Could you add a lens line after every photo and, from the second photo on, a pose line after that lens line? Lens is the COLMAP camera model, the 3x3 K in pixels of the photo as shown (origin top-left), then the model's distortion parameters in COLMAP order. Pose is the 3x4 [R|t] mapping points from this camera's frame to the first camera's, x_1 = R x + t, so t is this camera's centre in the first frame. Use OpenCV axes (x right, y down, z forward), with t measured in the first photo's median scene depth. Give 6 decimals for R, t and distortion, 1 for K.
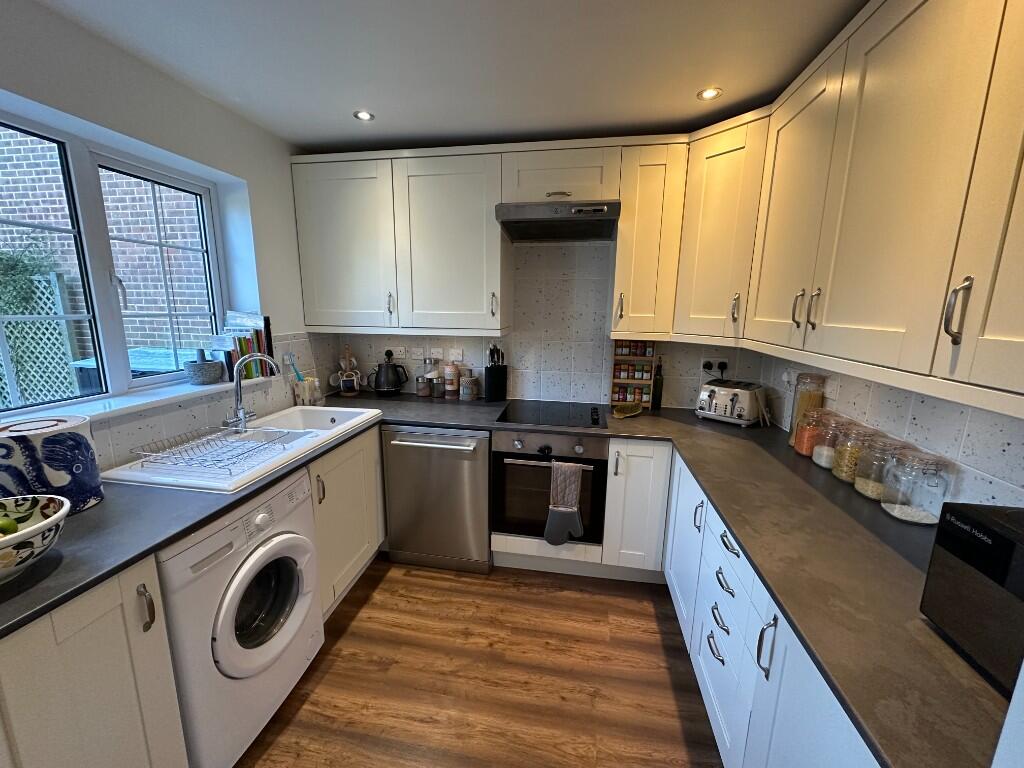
lens RADIAL K [[406.3, 0, 512.0], [0, 406.3, 384.0], [0, 0, 1]] dist [-0.003222, 0.000561]
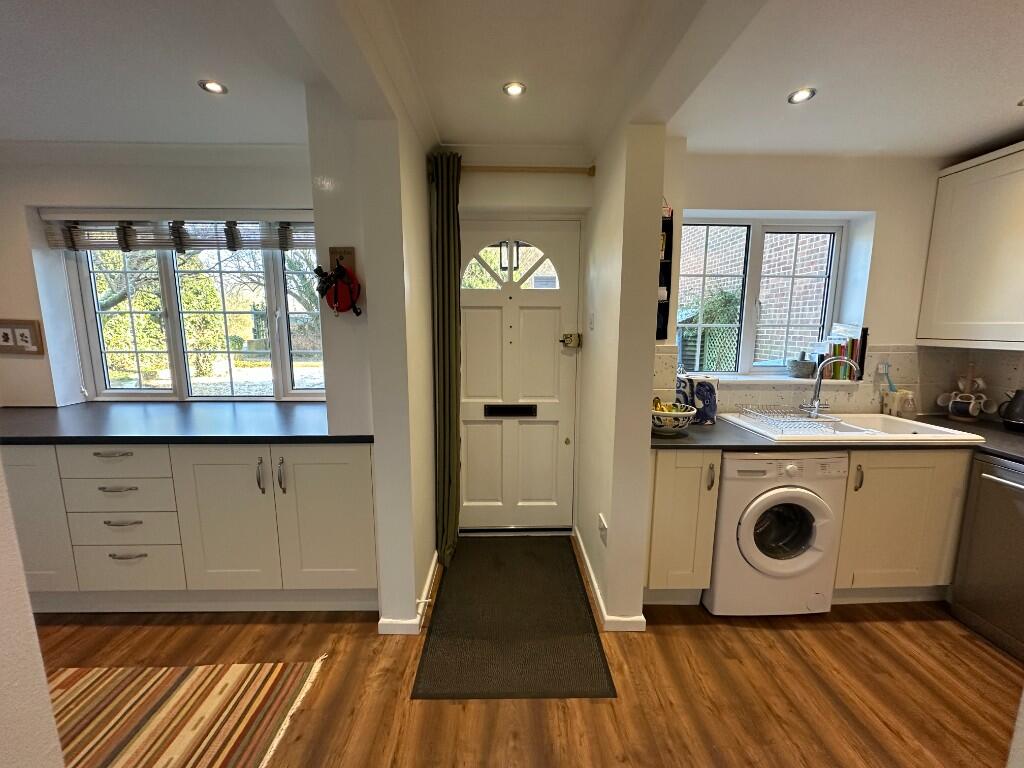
lens RADIAL K [[406.3, 0, 512.0], [0, 406.3, 384.0], [0, 0, 1]] dist [-0.003222, 0.000561]
pose [[0.193363, 0.129978, -0.972479, 0.336069], [-0.186977, 0.977902, 0.093525, 0.068505], [0.963146, 0.163747, 0.213393, -0.170185]]
